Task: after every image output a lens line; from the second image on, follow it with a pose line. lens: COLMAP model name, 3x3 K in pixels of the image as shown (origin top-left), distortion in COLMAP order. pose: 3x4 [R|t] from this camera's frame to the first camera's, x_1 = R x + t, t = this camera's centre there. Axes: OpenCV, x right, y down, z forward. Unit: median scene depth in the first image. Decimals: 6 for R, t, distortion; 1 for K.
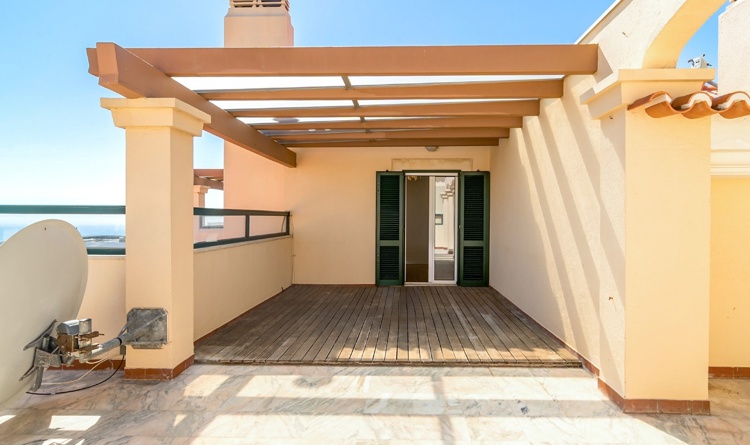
lens RADIAL K [[420.8, 0, 375.0], [0, 420.8, 222.5], [0, 0, 1]] dist [0.001937, 0.000585]
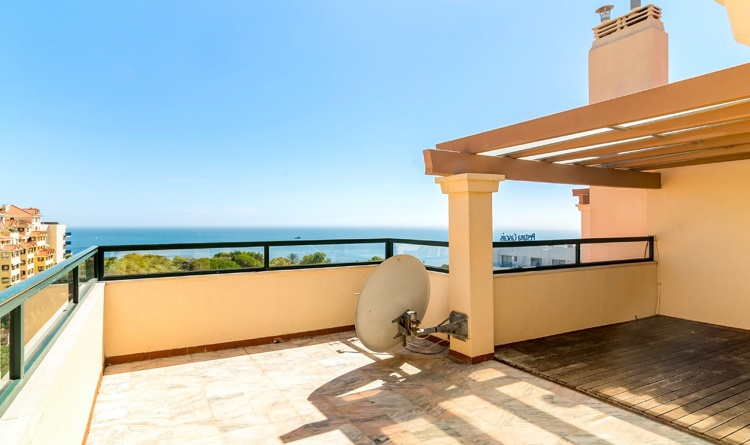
lens RADIAL K [[405.4, 0, 362.6], [0, 405.4, 224.4], [0, 0, 1]] dist [0.003047, 0.001212]
pose [[0.515276, -0.005241, -0.857008, 0.525632], [-0.001129, 0.999976, -0.006794, -0.100398], [0.857024, 0.004468, 0.515258, -0.042915]]
